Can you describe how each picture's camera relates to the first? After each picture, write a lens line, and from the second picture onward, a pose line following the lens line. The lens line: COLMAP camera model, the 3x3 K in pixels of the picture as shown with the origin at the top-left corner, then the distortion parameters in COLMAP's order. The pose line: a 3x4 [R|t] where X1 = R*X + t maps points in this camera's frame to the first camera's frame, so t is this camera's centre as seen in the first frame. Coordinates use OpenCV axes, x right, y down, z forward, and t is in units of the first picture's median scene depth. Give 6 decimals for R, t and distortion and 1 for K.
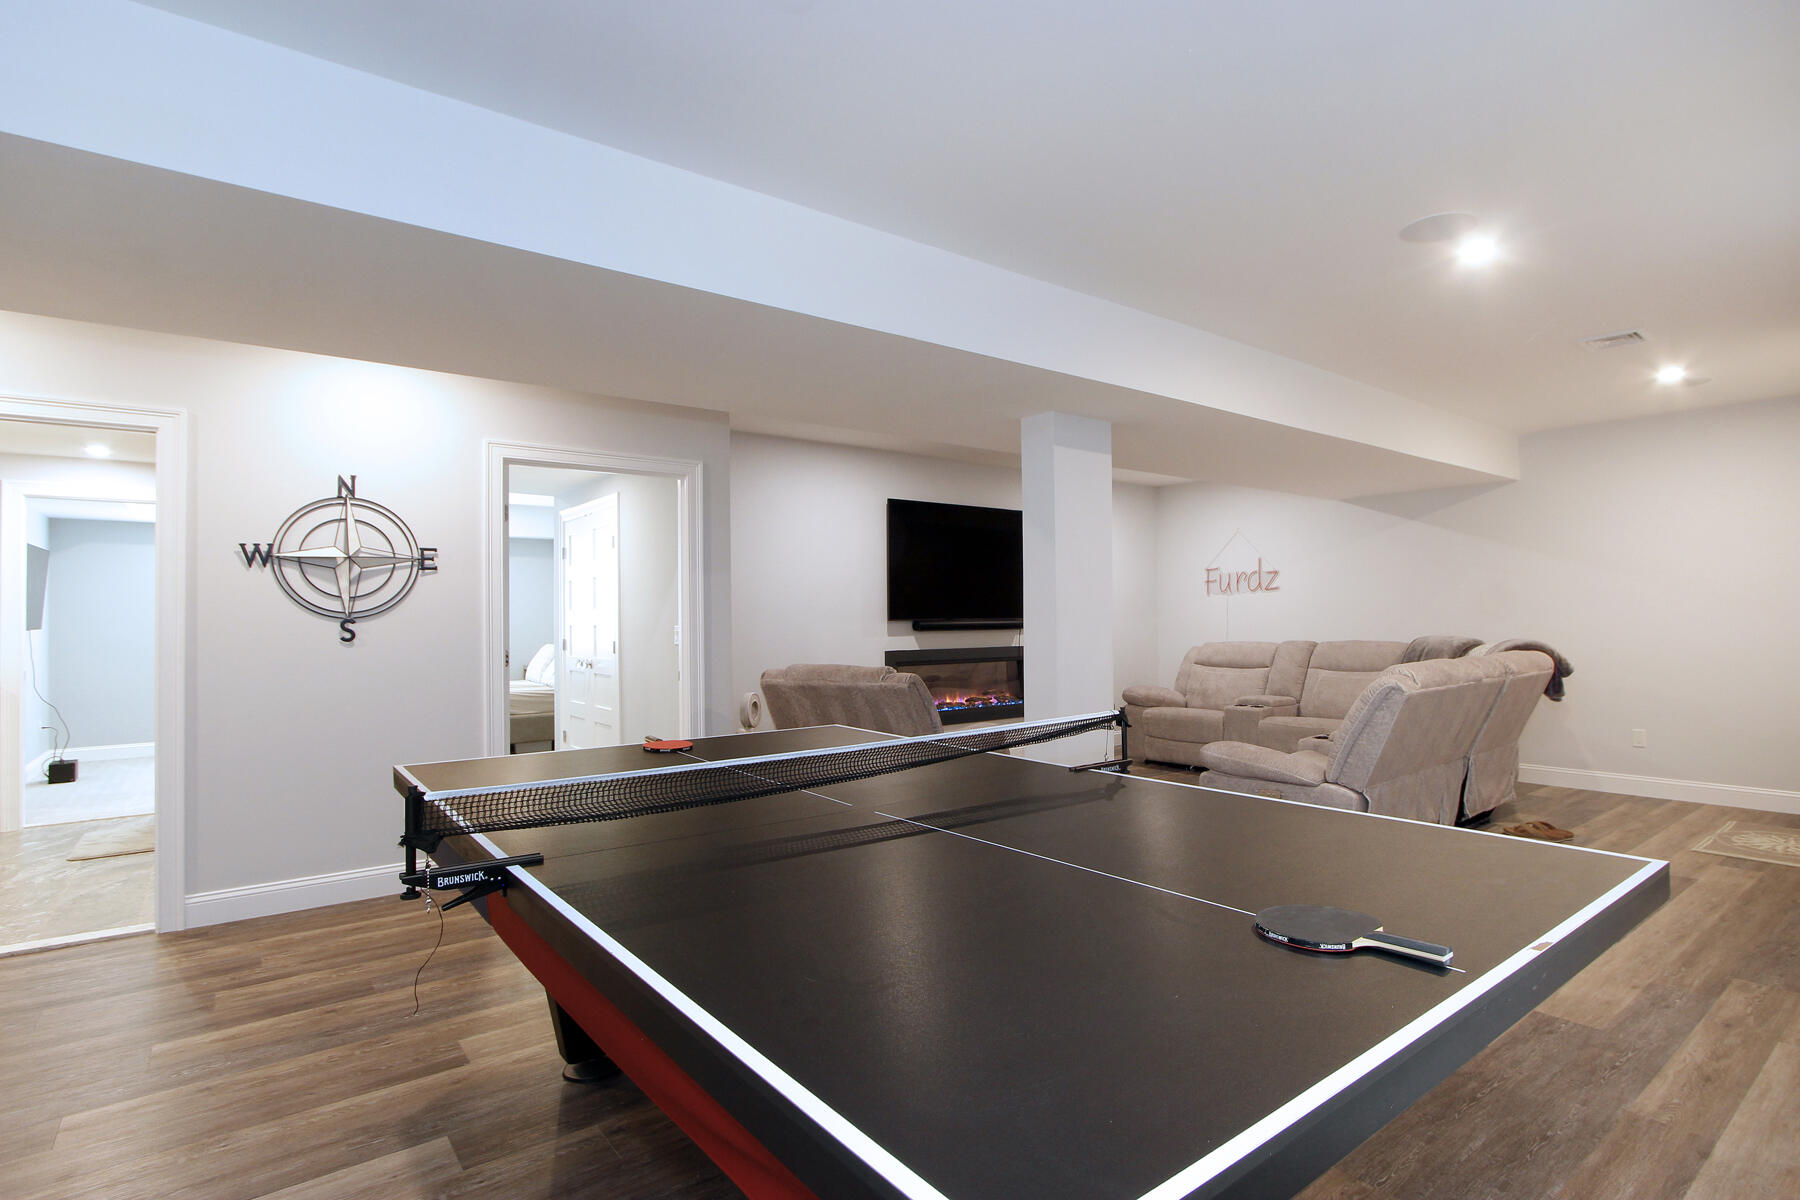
lens RADIAL K [[858.5, 0, 903.5], [0, 858.5, 601.3], [0, 0, 1]] dist [-0.000637, 0.000002]
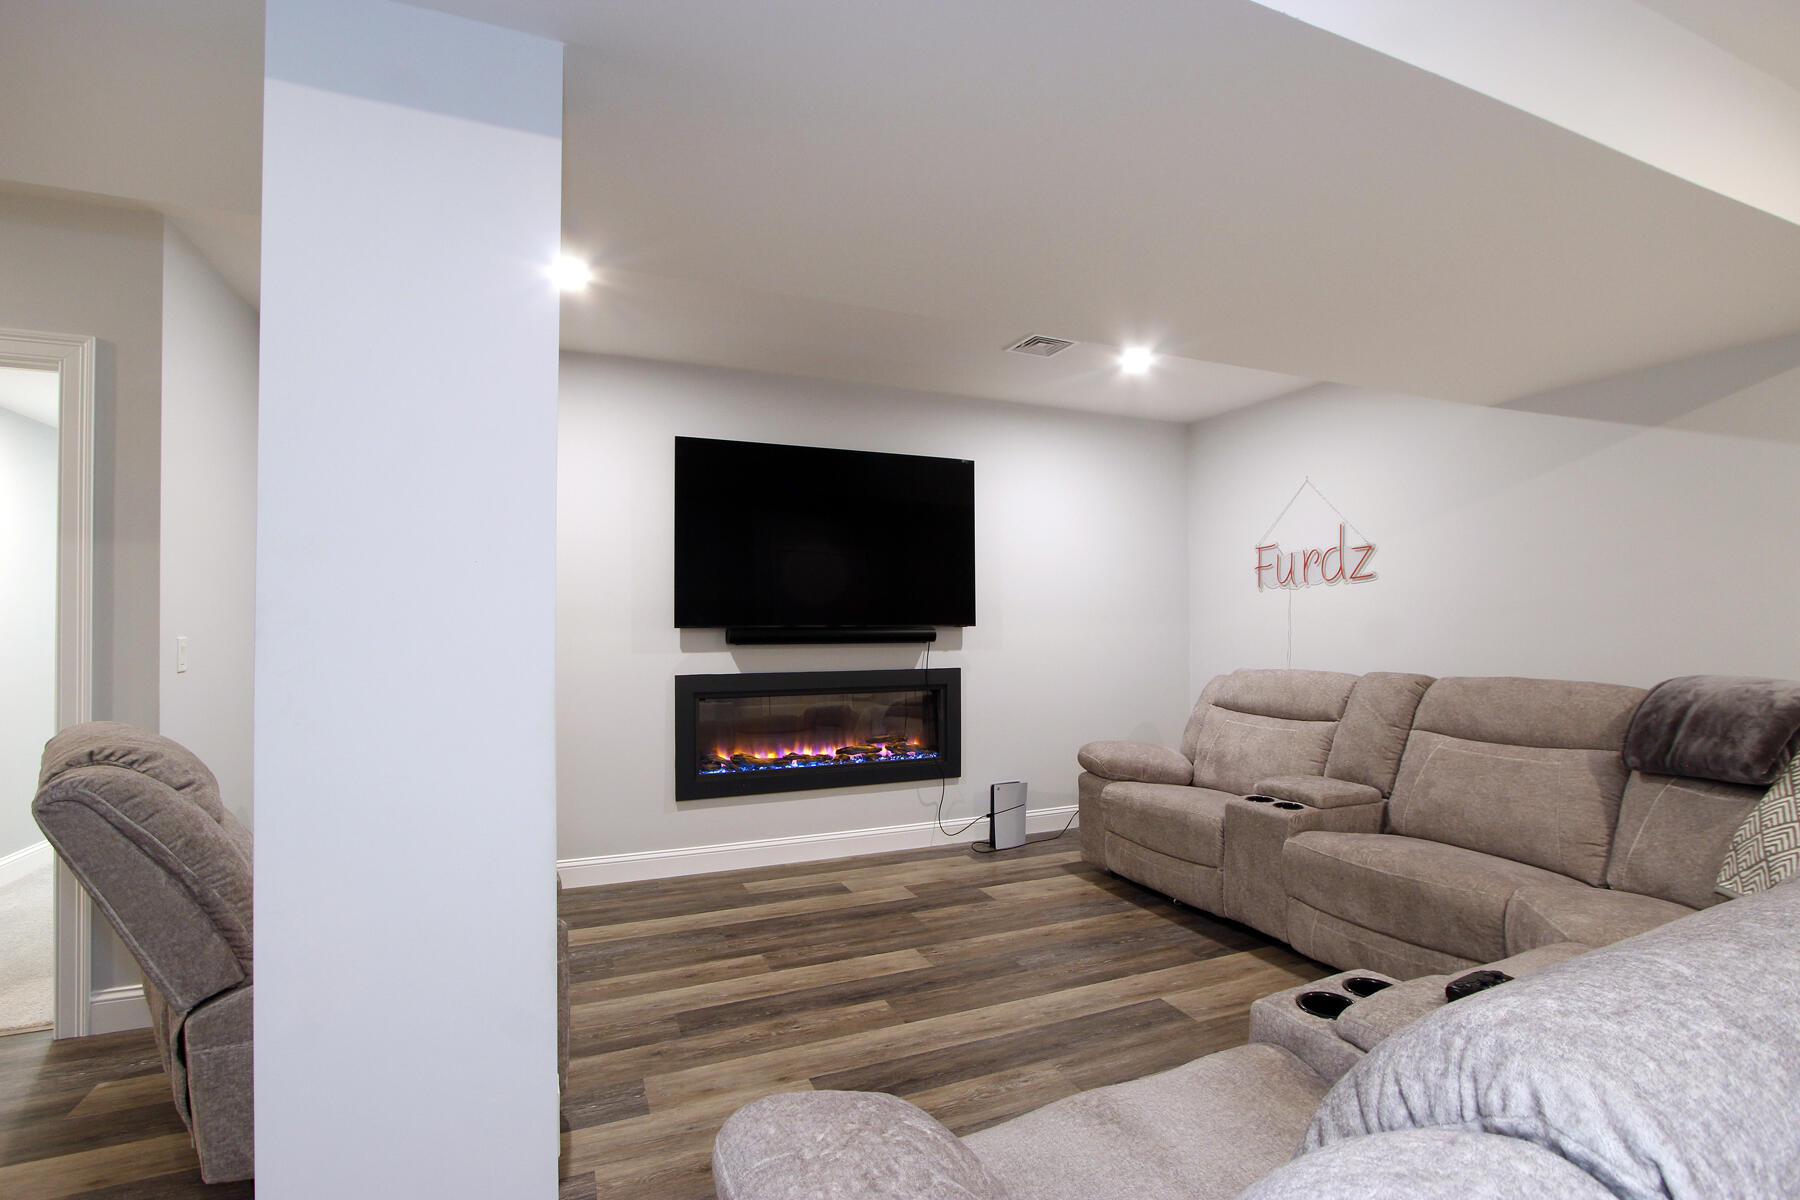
lens RADIAL K [[794.0, 0, 896.1], [0, 794.0, 605.3], [0, 0, 1]] dist [-0.000977, -0.000171]
pose [[0.974225, 0.000682, -0.225579, 0.261208], [-0.000644, 1.000000, 0.000241, 0.004566], [0.225580, -0.000089, 0.974225, 0.441449]]
